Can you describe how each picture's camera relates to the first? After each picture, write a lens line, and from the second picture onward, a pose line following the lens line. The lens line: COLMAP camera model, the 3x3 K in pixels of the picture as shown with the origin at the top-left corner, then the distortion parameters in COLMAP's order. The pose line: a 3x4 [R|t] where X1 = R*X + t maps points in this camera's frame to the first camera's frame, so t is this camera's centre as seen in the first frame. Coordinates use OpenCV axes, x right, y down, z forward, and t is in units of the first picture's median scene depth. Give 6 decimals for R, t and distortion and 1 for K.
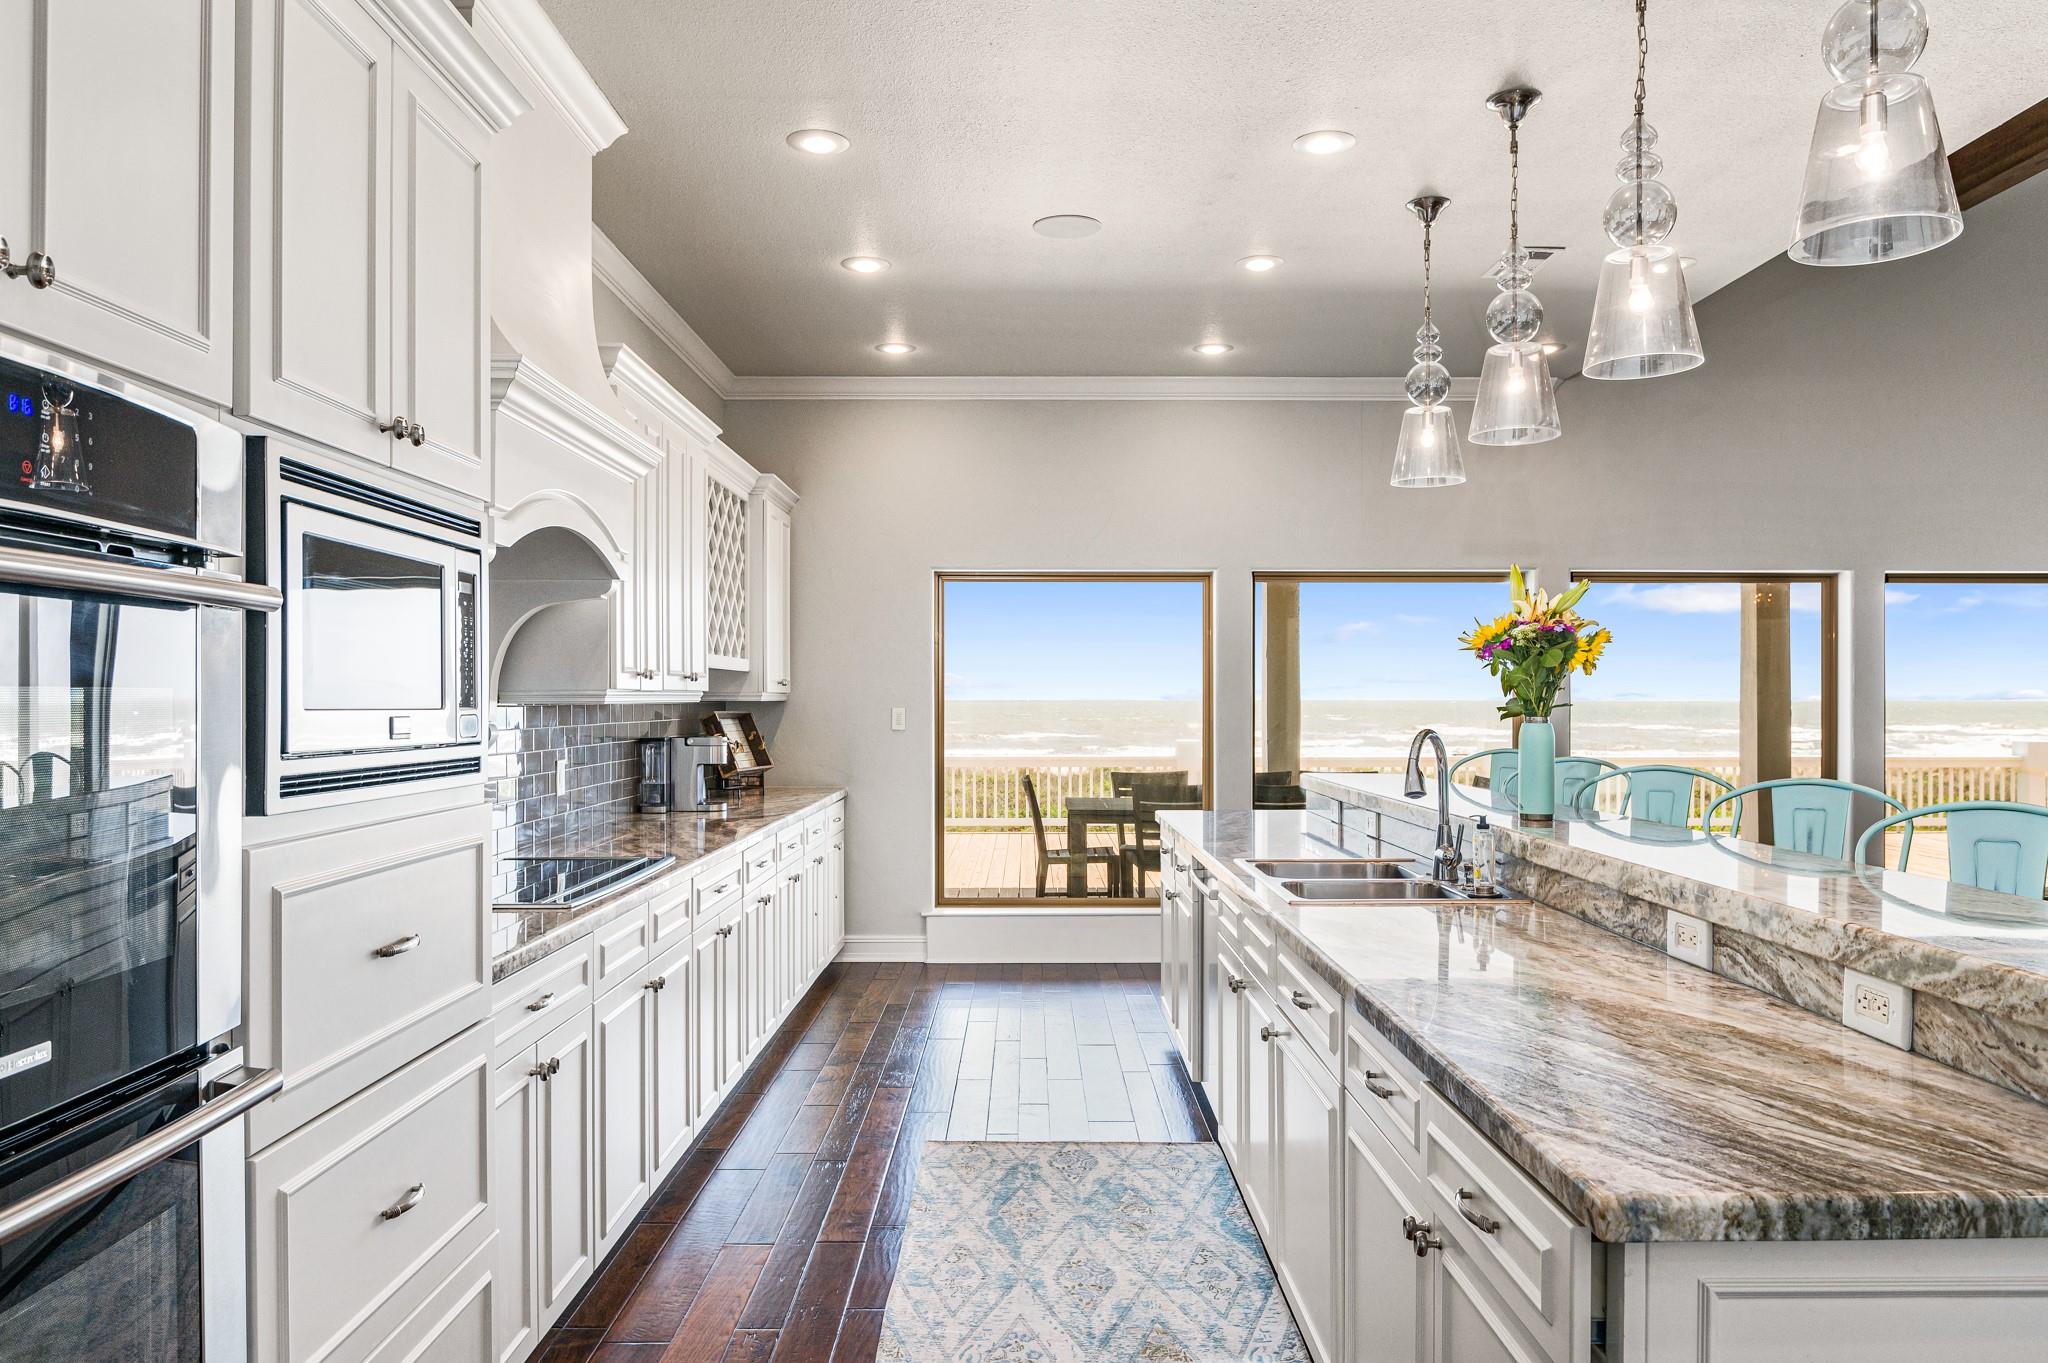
lens RADIAL K [[1397.2, 0, 1024.0], [0, 1397.2, 681.5], [0, 0, 1]] dist [-0.005436, -0.005603]
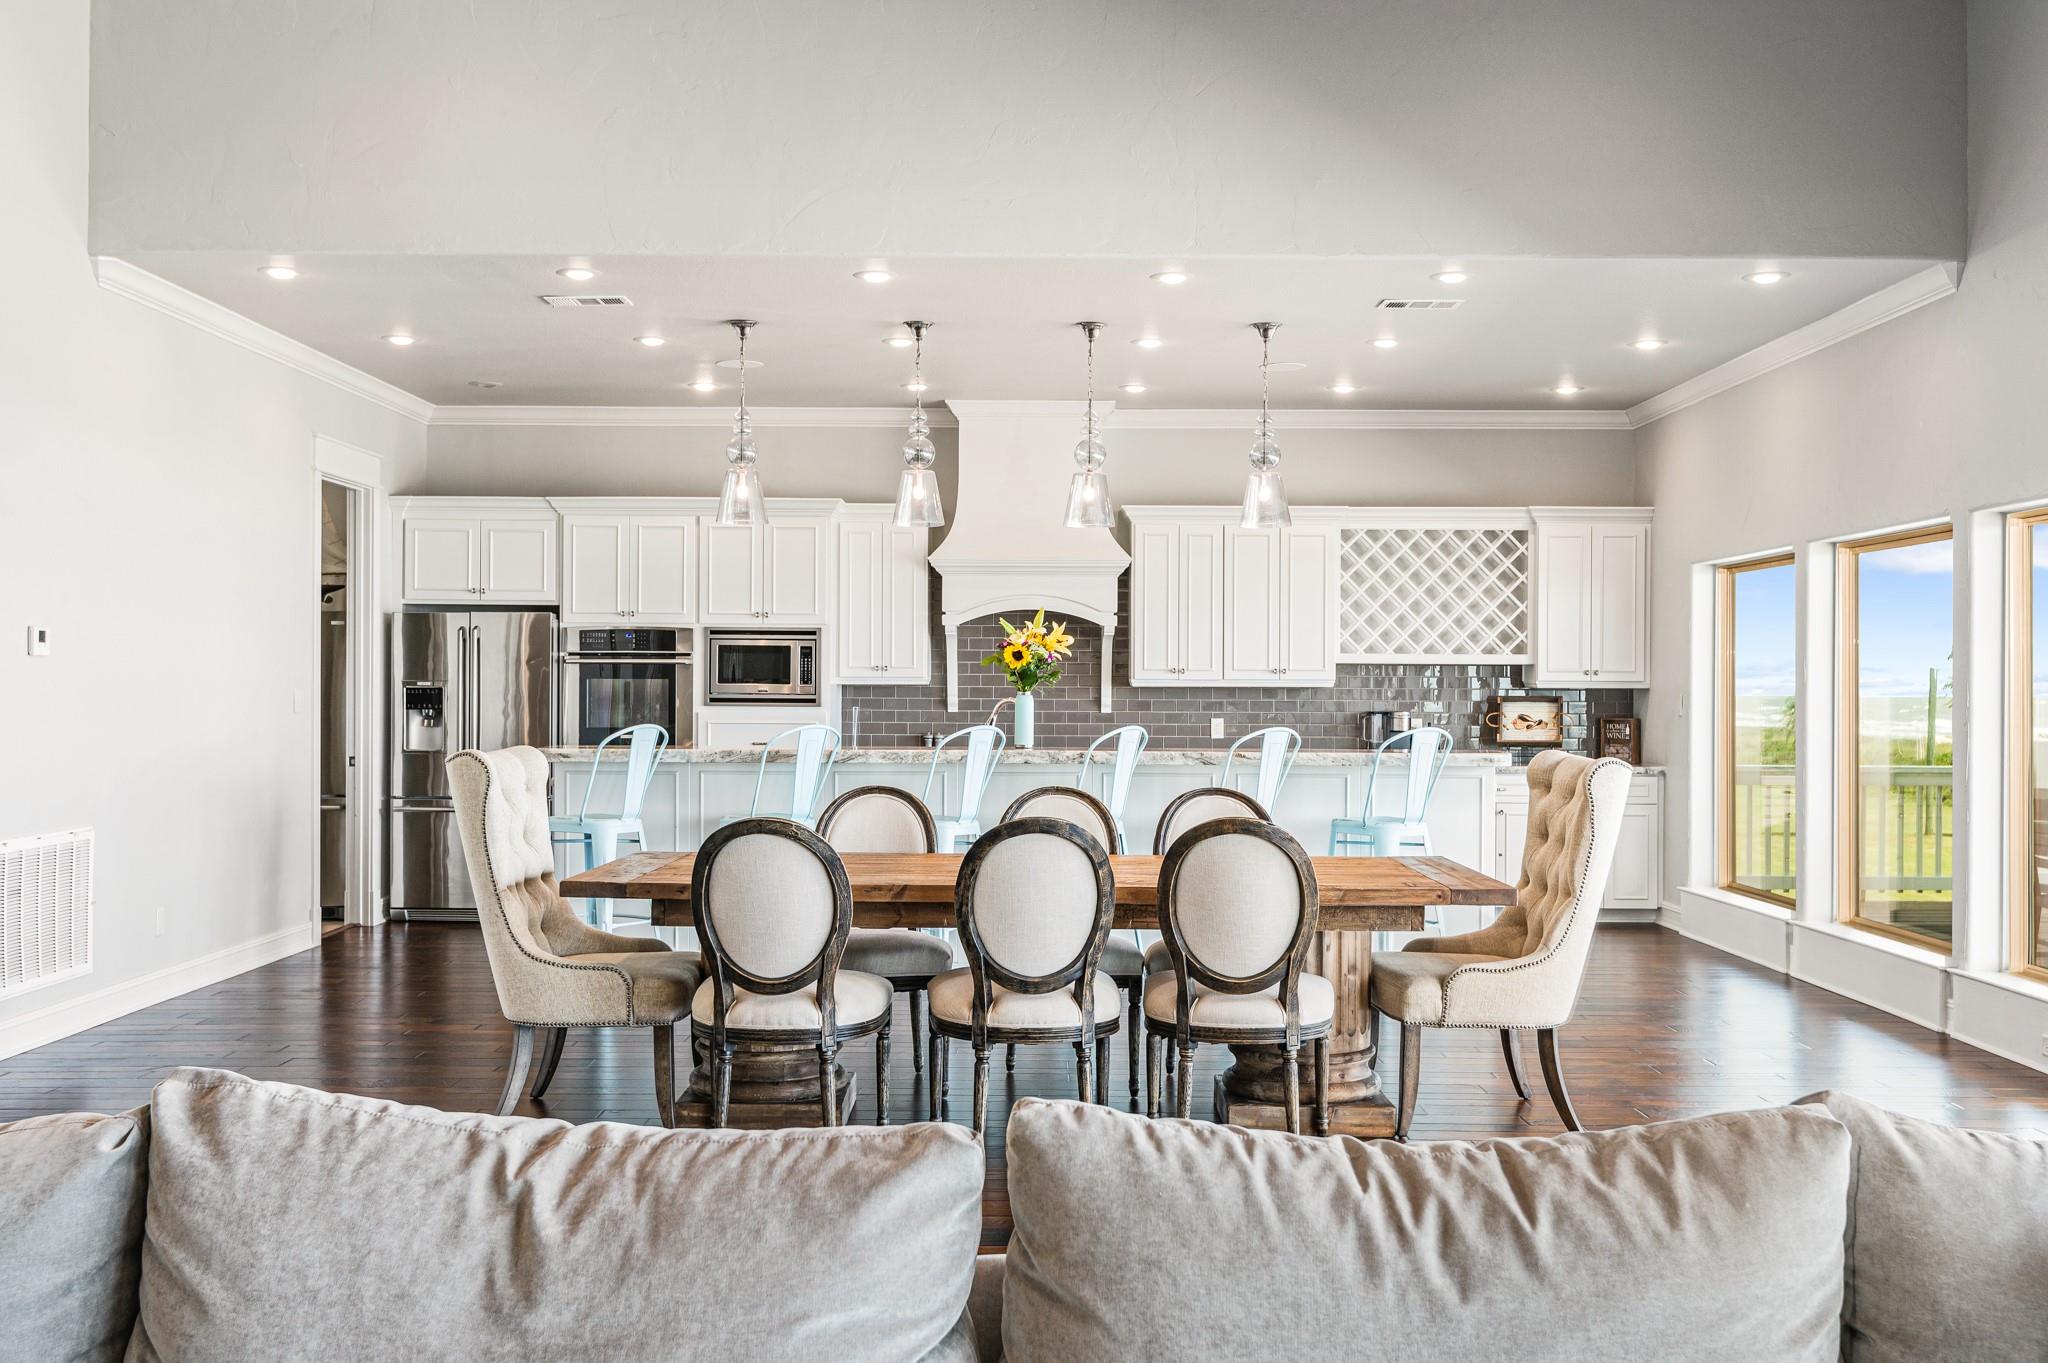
lens RADIAL K [[2027.8, 0, 1030.9], [0, 2027.8, 682.8], [0, 0, 1]] dist [0.012349, 0.004590]
pose [[-0.007016, -0.005673, -0.999959, 6.804950], [0.007196, 0.999958, -0.005723, 0.069365], [0.999950, -0.007236, -0.006974, 2.293195]]
